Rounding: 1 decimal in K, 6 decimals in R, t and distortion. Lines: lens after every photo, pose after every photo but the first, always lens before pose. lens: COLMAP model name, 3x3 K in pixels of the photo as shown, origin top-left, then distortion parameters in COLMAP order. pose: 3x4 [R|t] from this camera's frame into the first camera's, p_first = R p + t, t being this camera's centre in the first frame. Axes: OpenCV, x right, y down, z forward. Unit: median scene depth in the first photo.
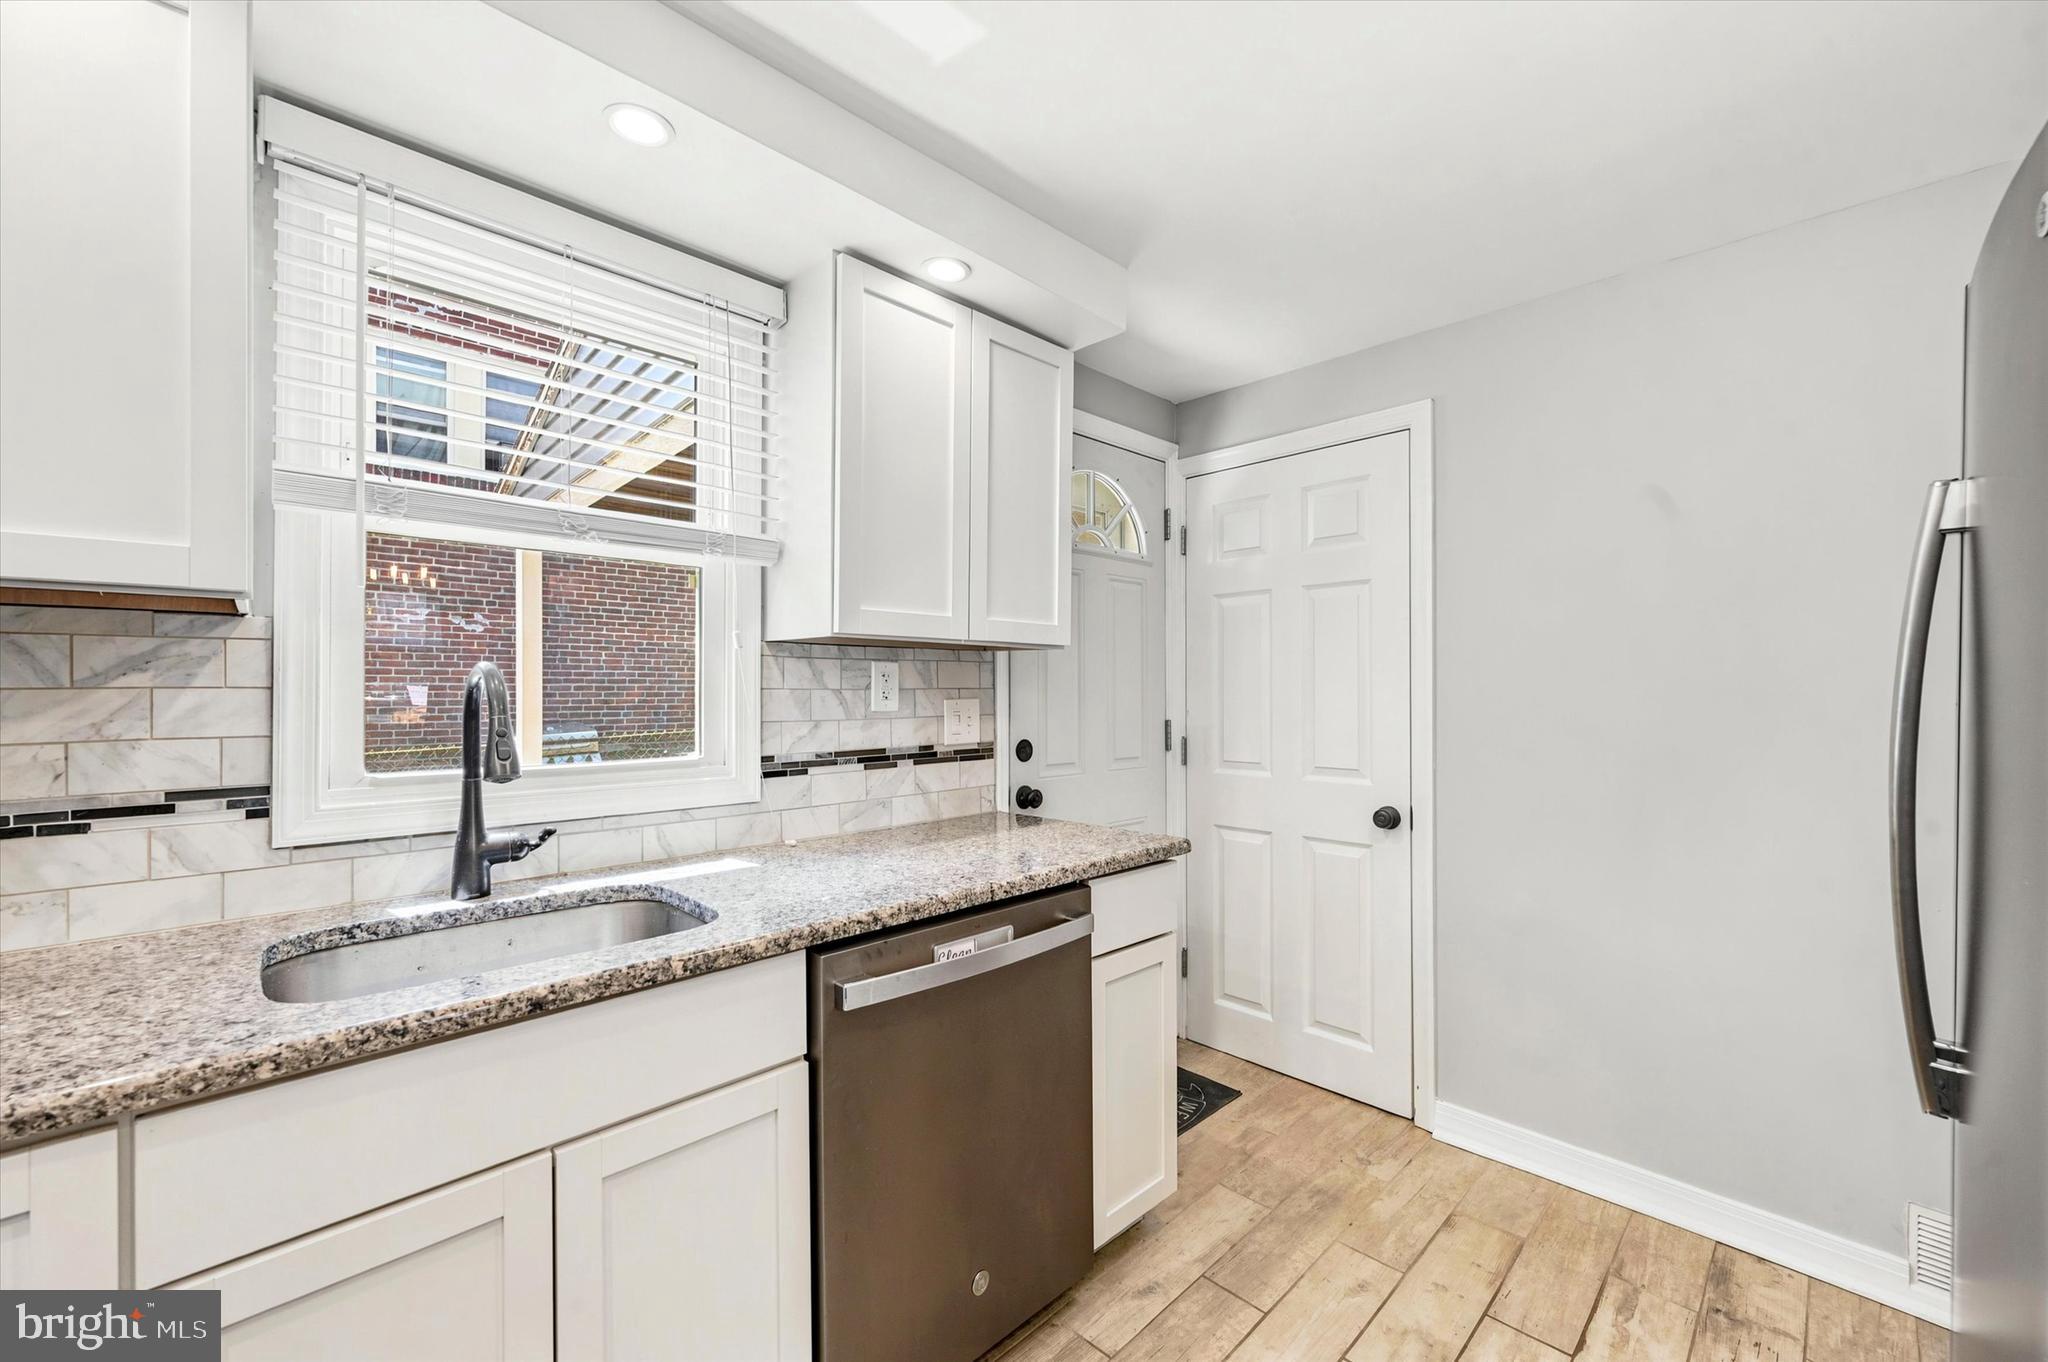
lens RADIAL K [[814.9, 0, 1015.9], [0, 814.9, 684.7], [0, 0, 1]] dist [0.000985, 0.000872]
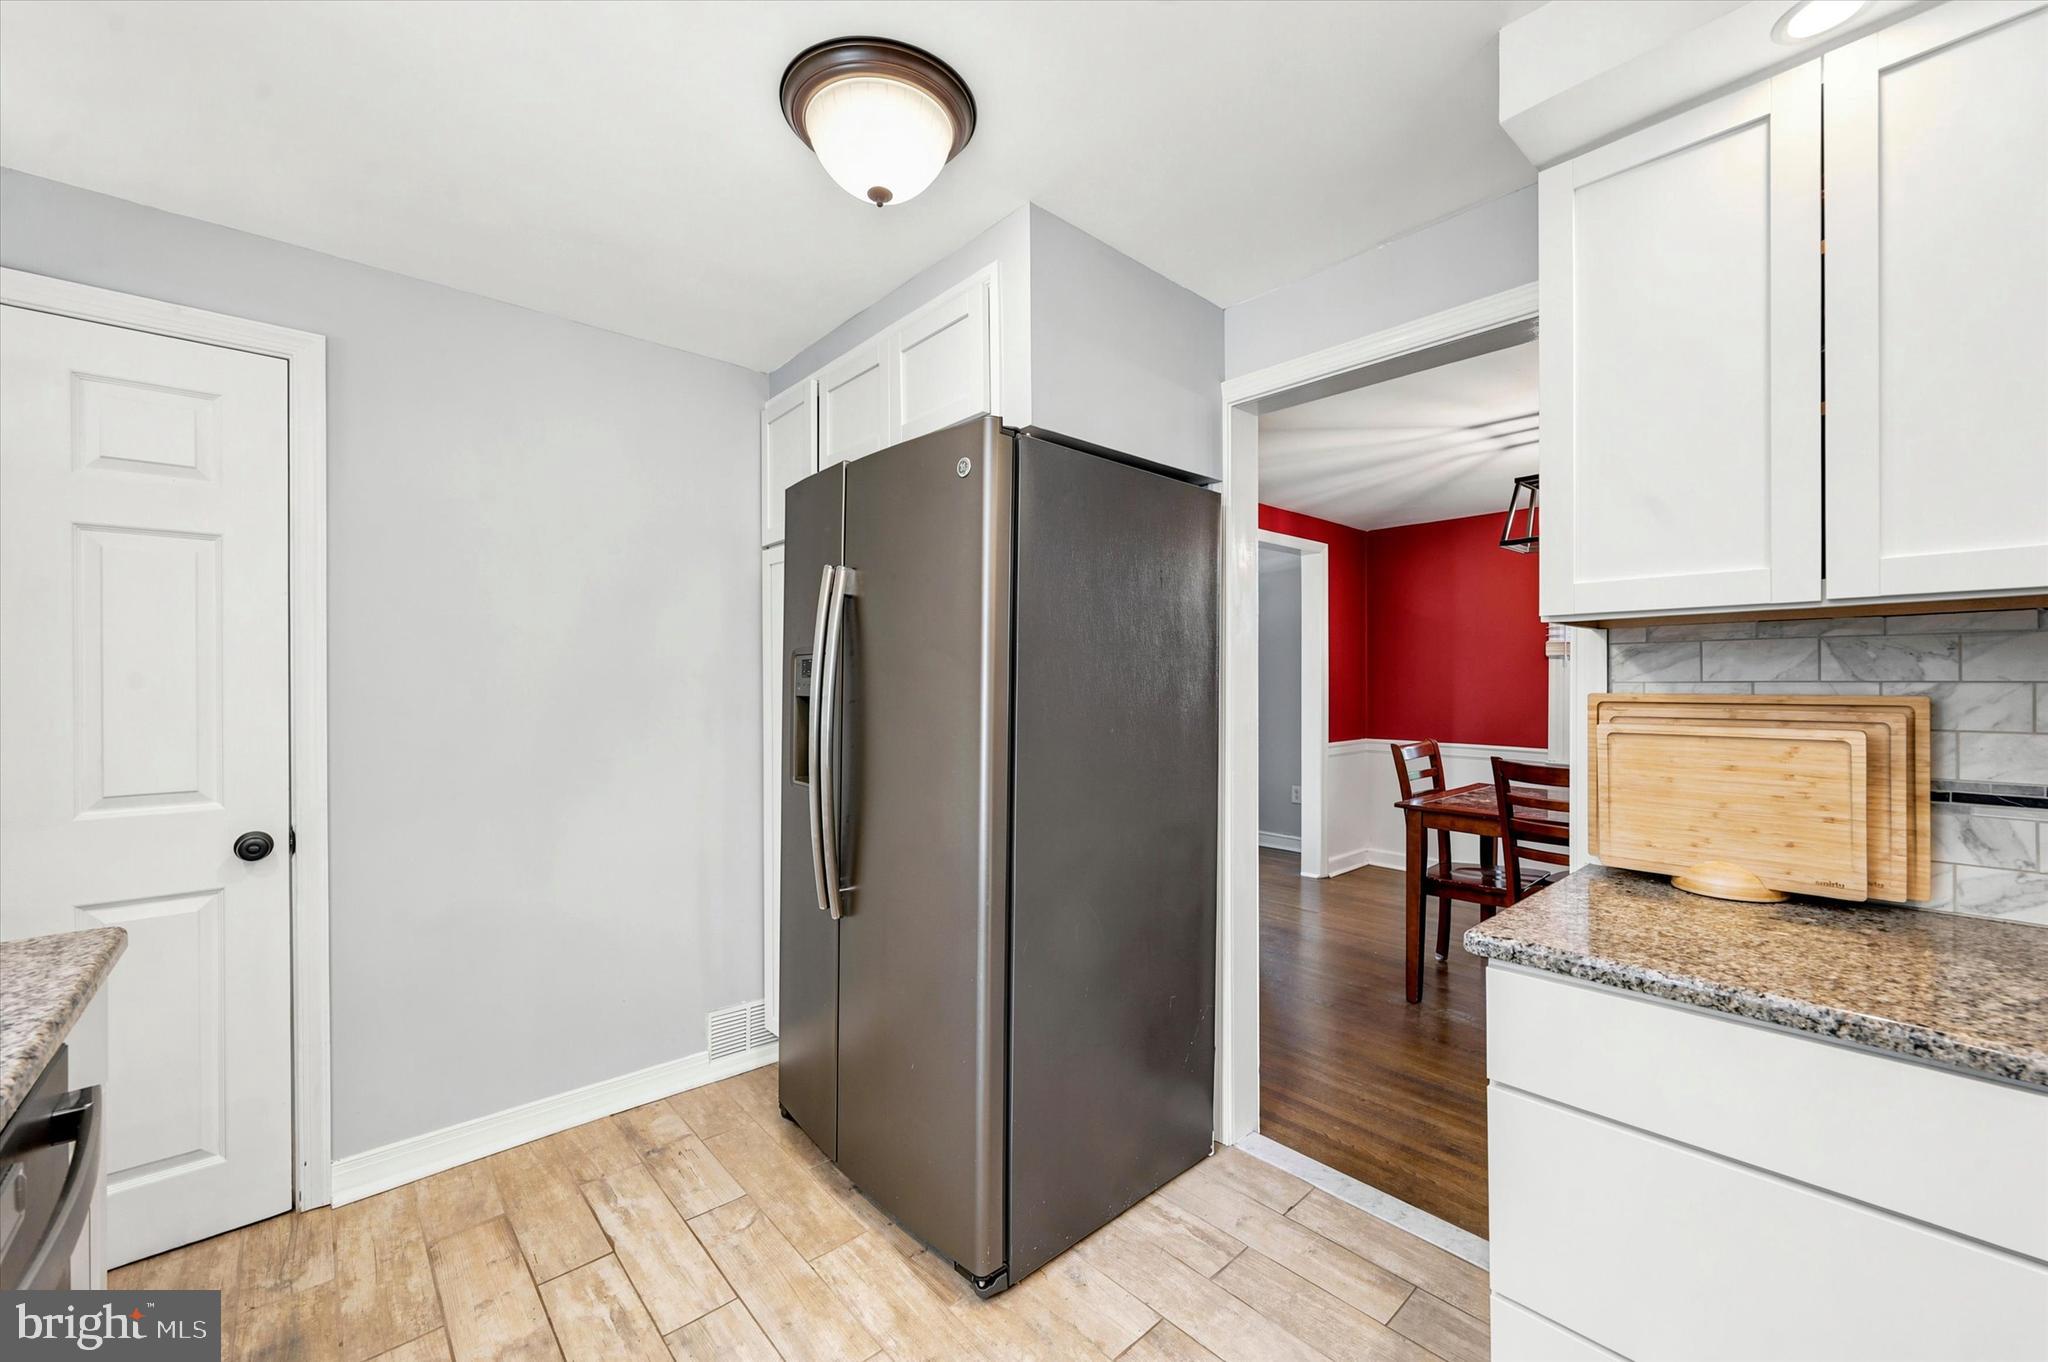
lens RADIAL K [[814.9, 0, 1029.2], [0, 814.9, 676.5], [0, 0, 1]] dist [0.000985, 0.000872]
pose [[0.042419, 0.004794, 0.999088, -0.394917], [-0.006096, 0.999971, -0.004539, -0.000606], [-0.999081, -0.005898, 0.042447, 0.304830]]
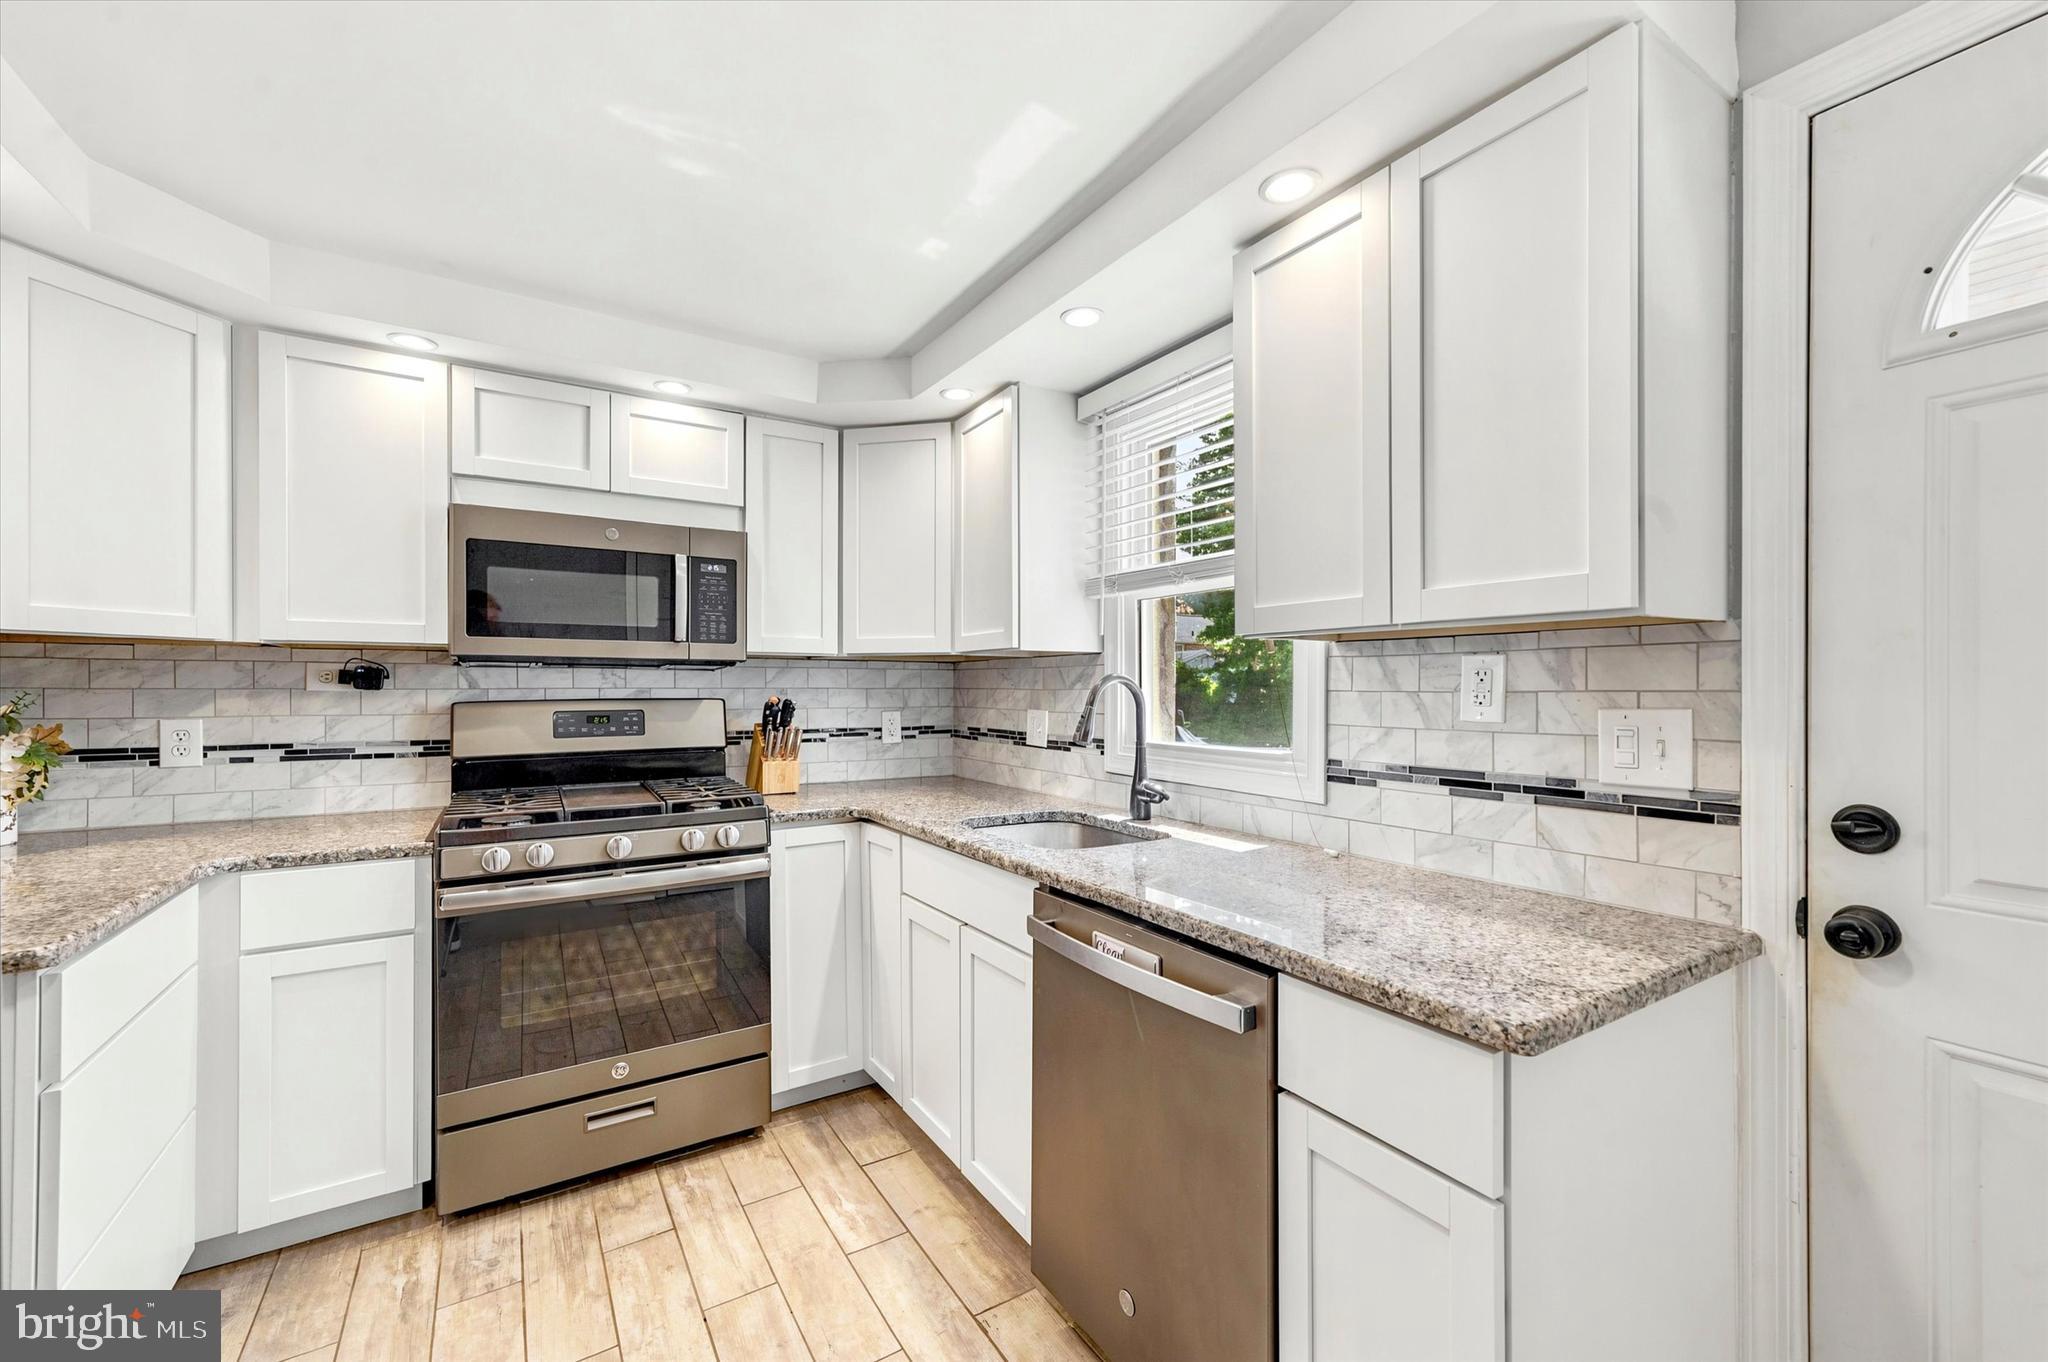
lens RADIAL K [[814.9, 0, 1031.3], [0, 814.9, 682.8], [0, 0, 1]] dist [0.000985, 0.000872]
pose [[-0.190917, -0.005855, -0.981589, 0.724849], [0.004730, 0.999965, -0.006885, 0.000586], [0.981595, -0.005957, -0.190883, 0.836587]]
